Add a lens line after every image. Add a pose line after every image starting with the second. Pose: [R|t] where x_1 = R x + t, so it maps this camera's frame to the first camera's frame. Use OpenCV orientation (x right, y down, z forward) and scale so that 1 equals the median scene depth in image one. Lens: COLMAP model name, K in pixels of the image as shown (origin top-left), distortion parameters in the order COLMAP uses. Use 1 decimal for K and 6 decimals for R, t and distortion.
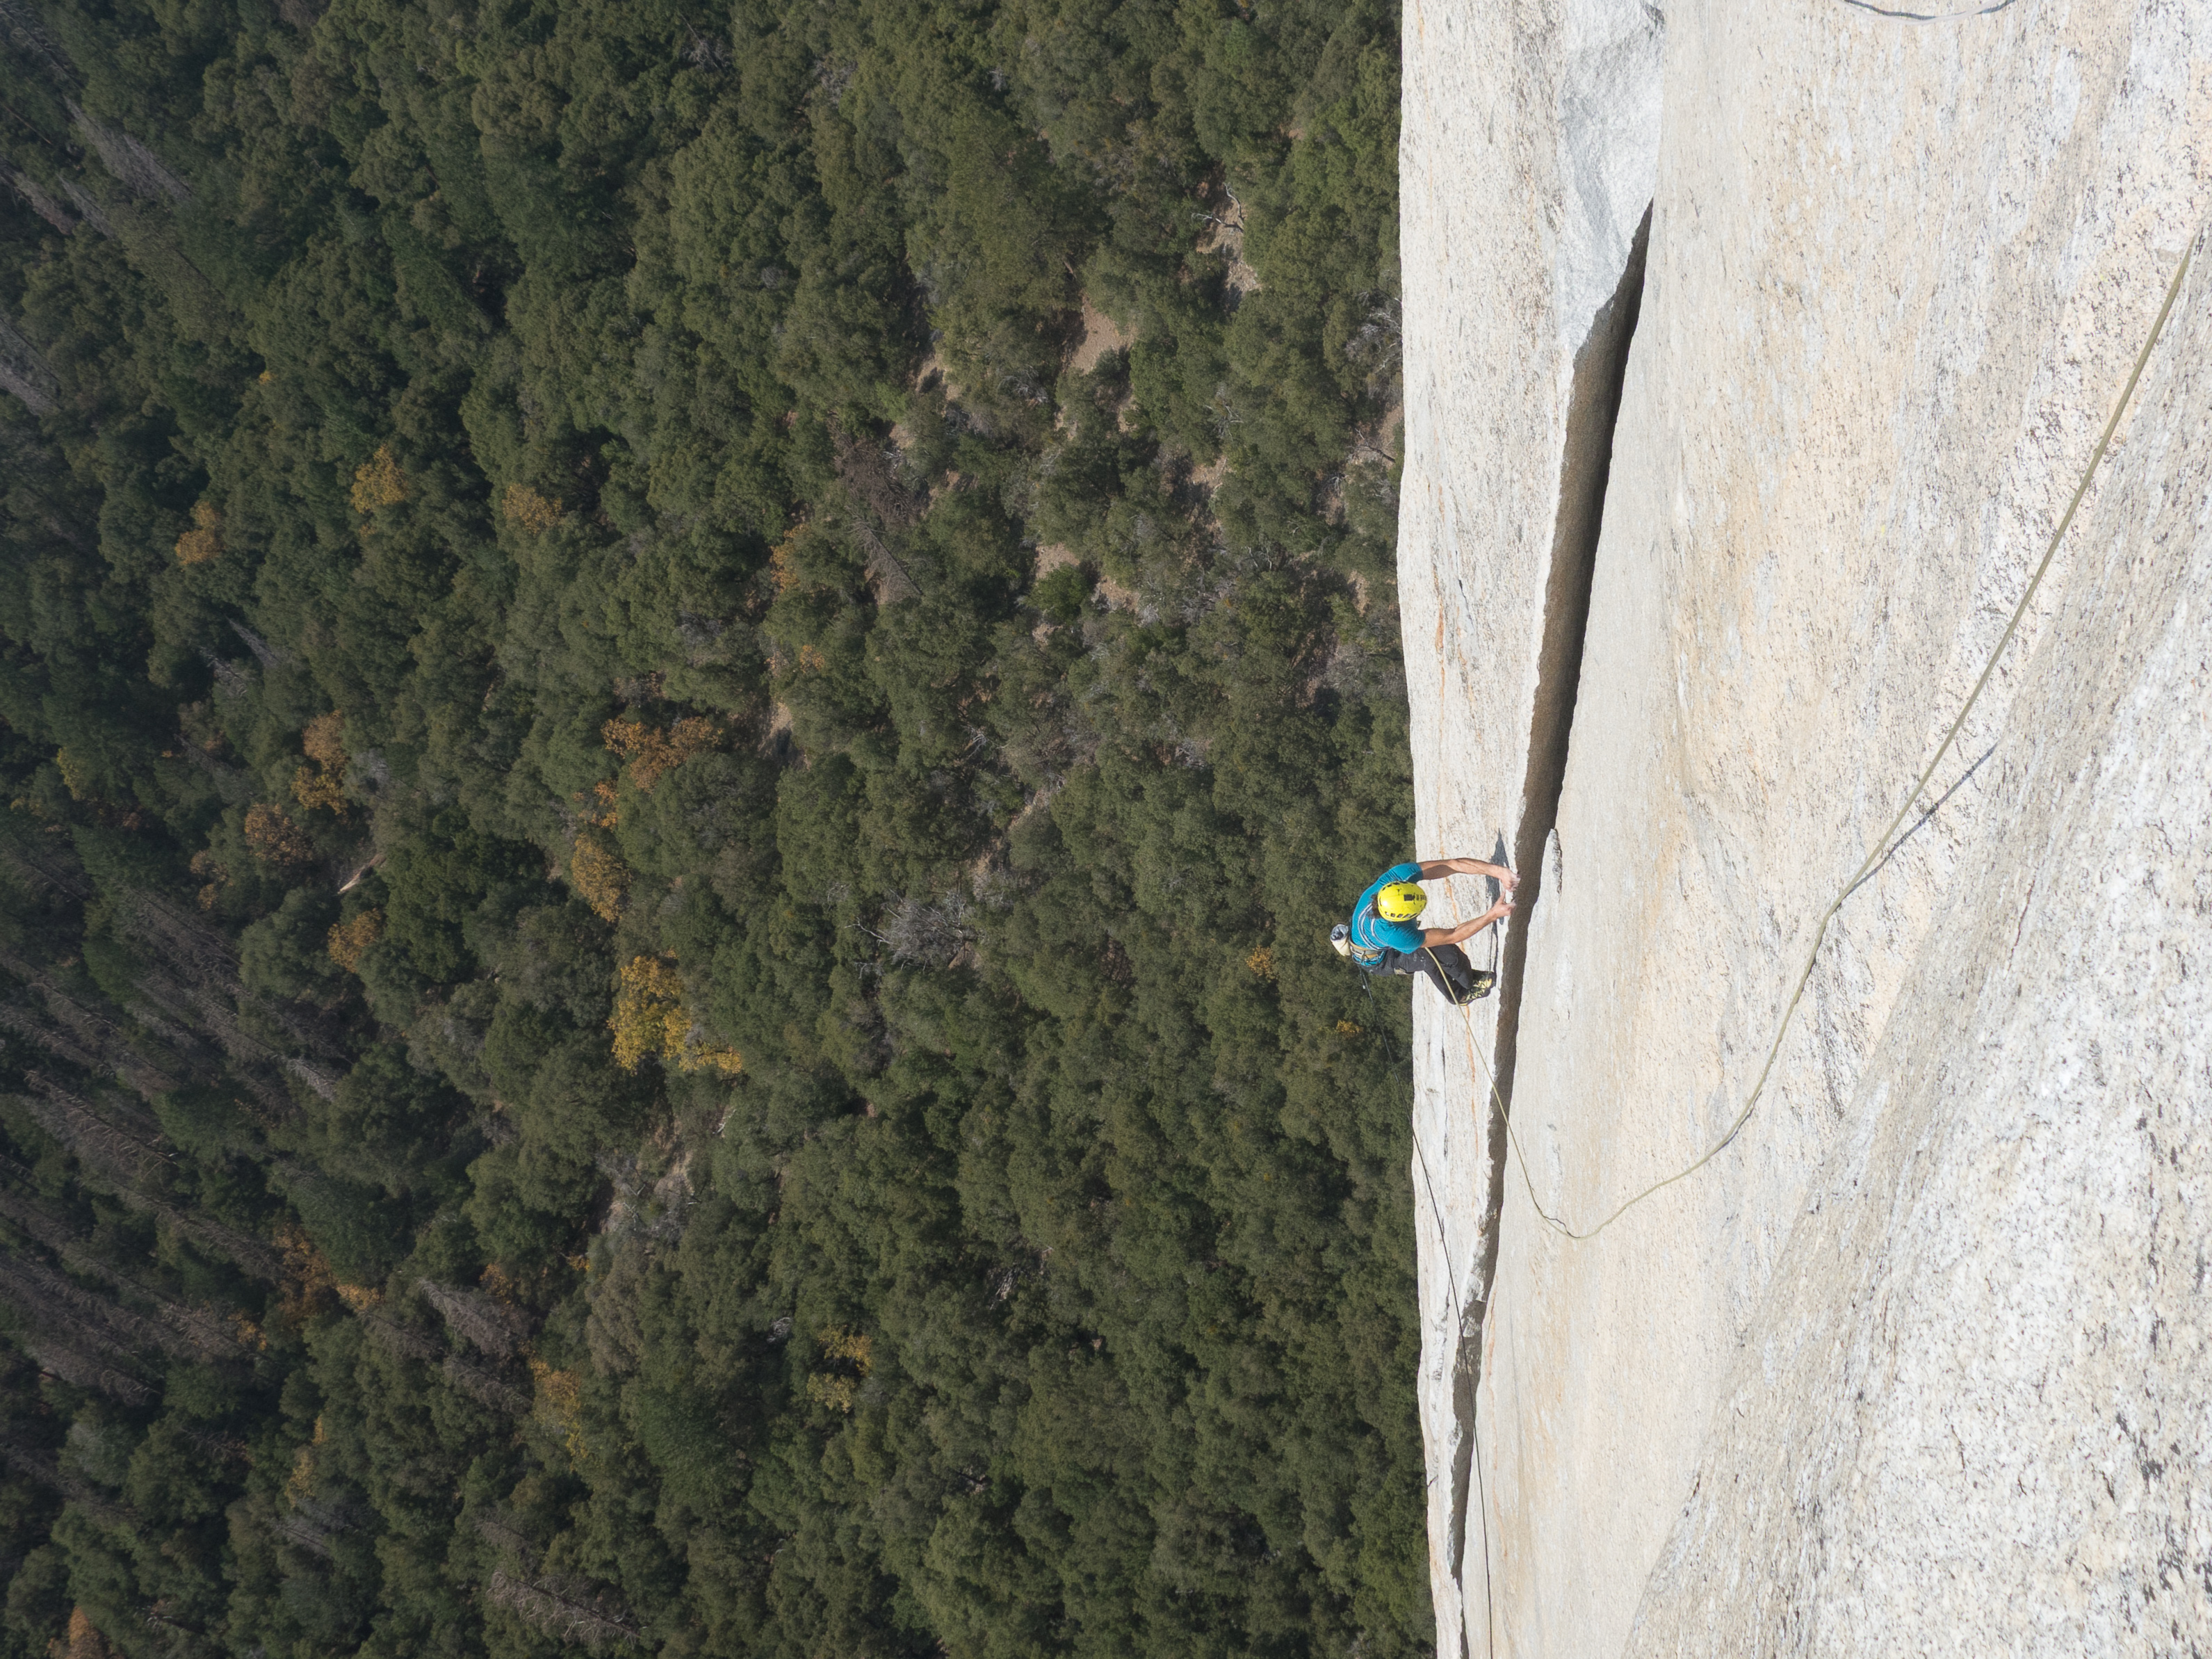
lens RADIAL K [[1803.7, 0, 1100.5], [0, 1803.7, 824.3], [0, 0, 1]] dist [-0.005253, 0.001621]
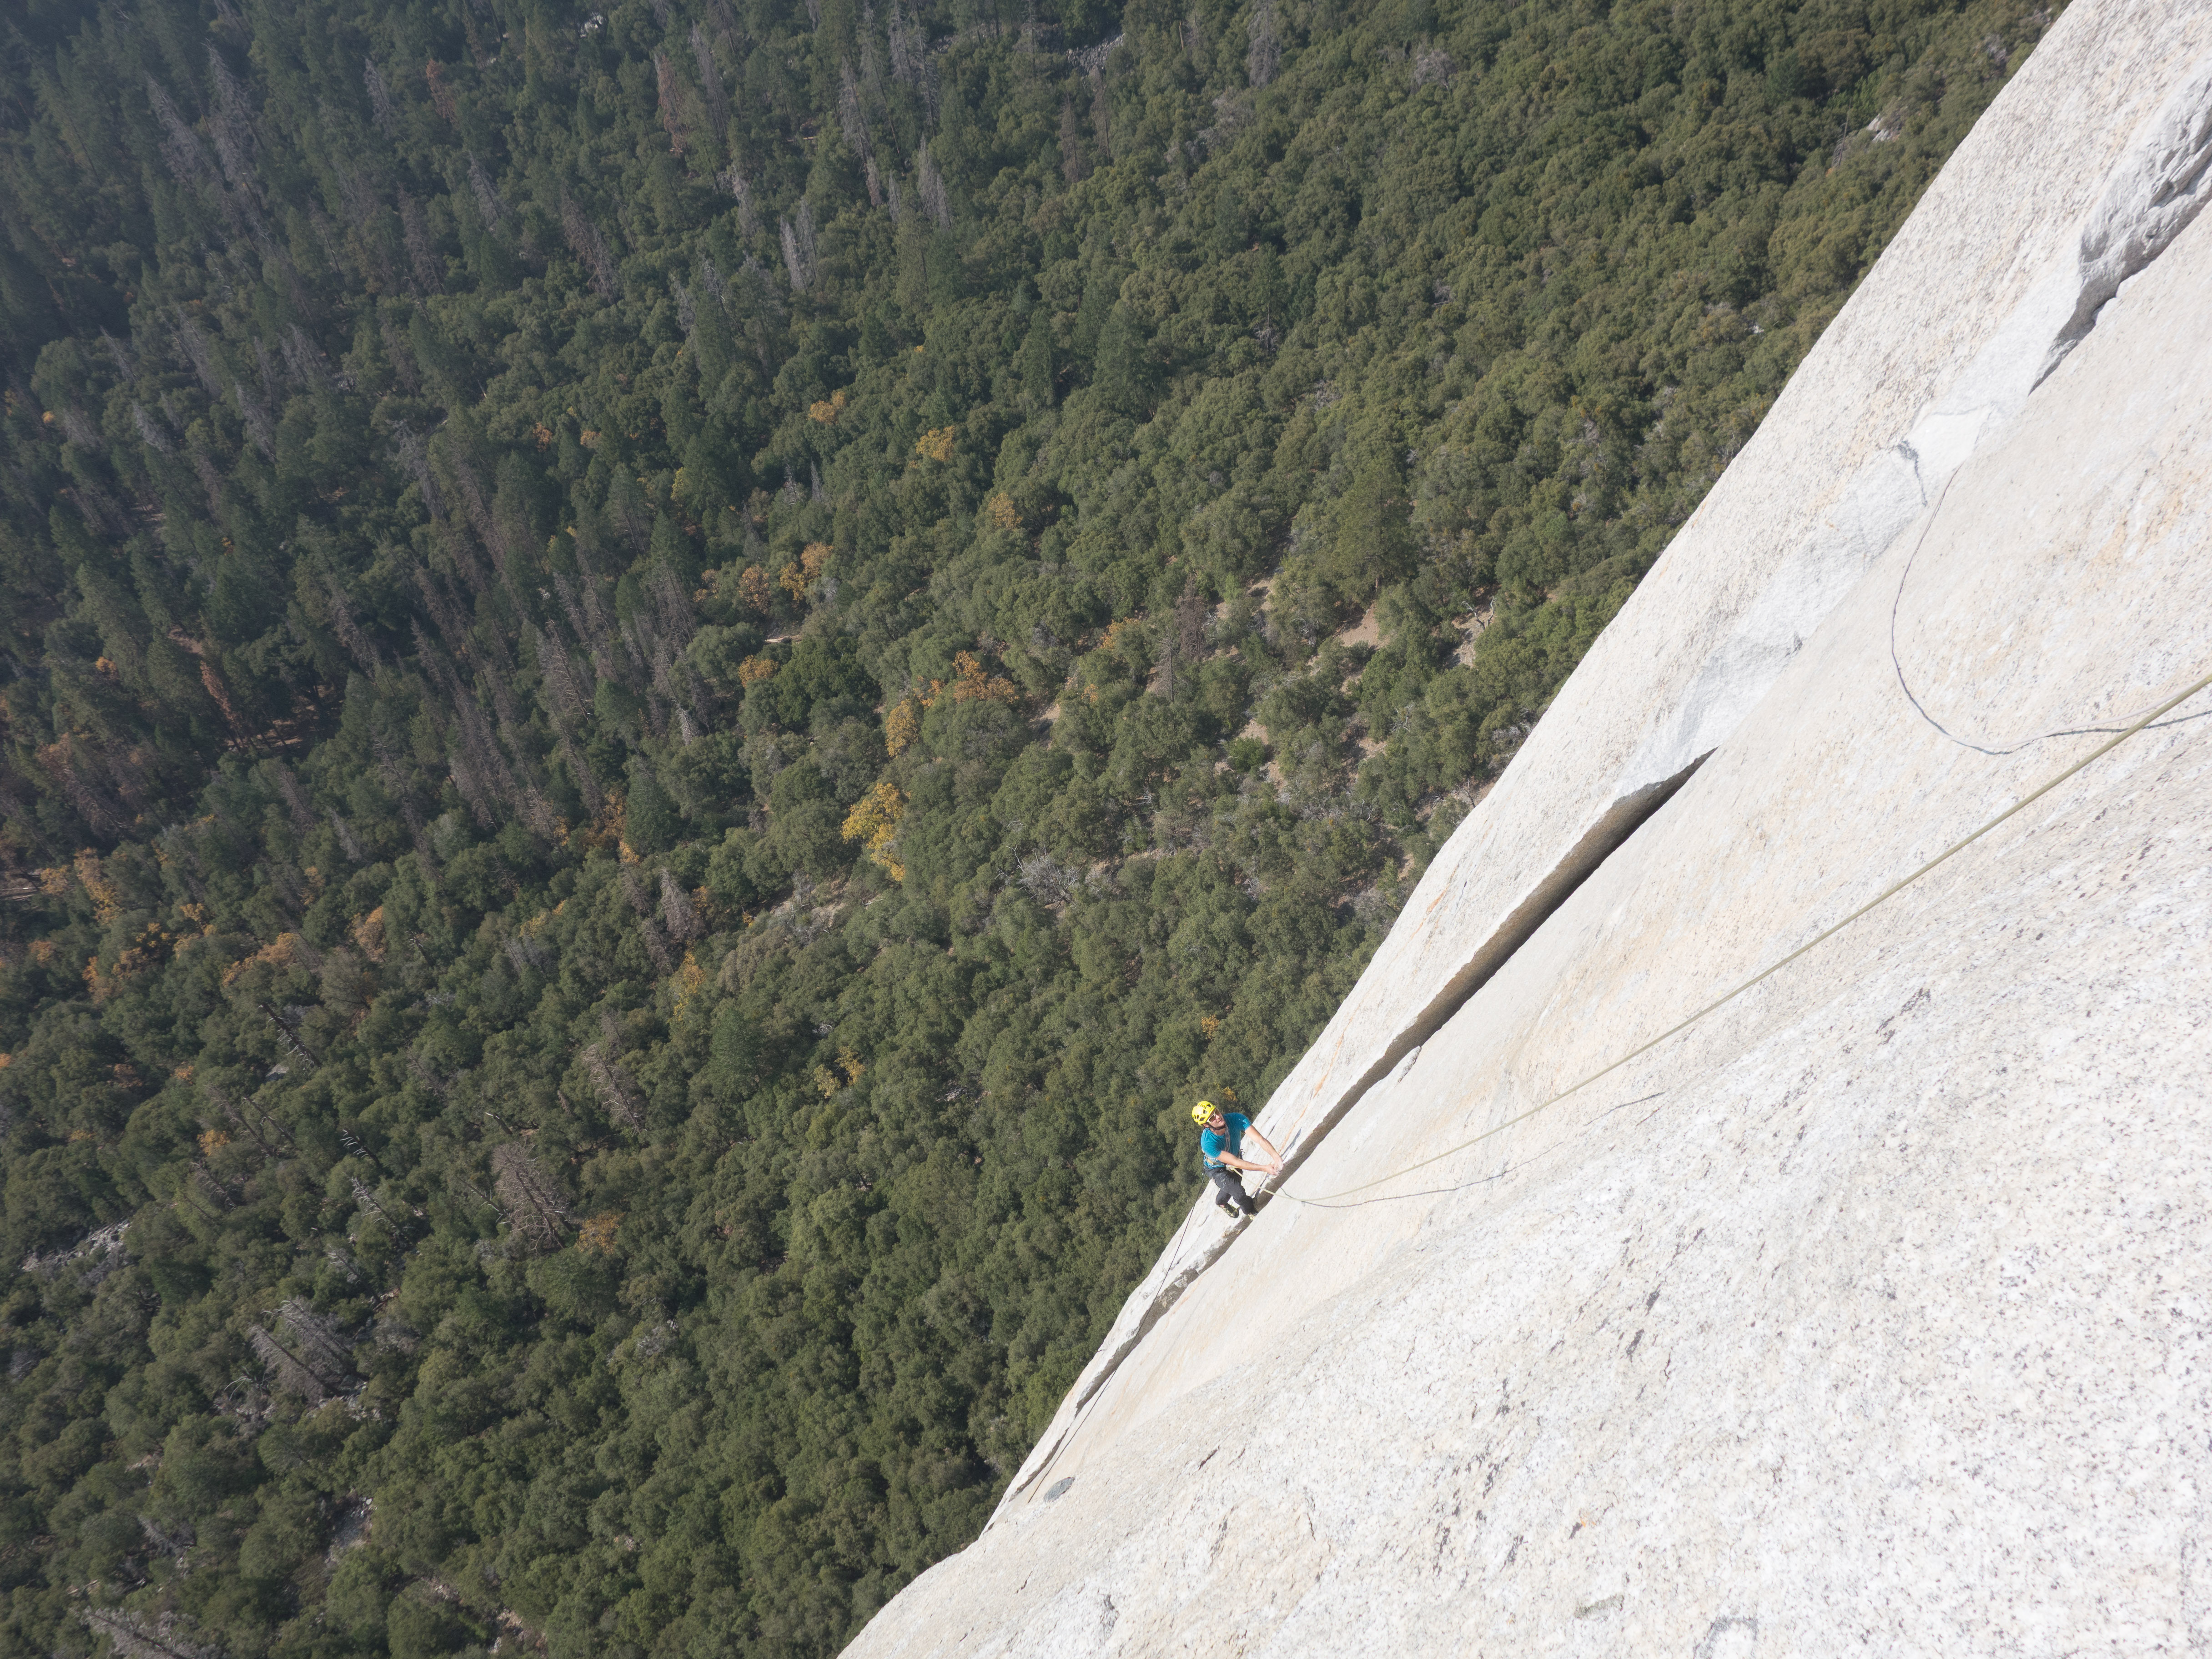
lens RADIAL K [[1803.5, 0, 1109.3], [0, 1803.5, 838.5], [0, 0, 1]] dist [-0.005253, 0.001621]
pose [[0.806298, 0.590793, -0.029088, -0.029254], [-0.591208, 0.806481, -0.007786, 0.011535], [0.018859, 0.023475, 0.999547, -0.551994]]
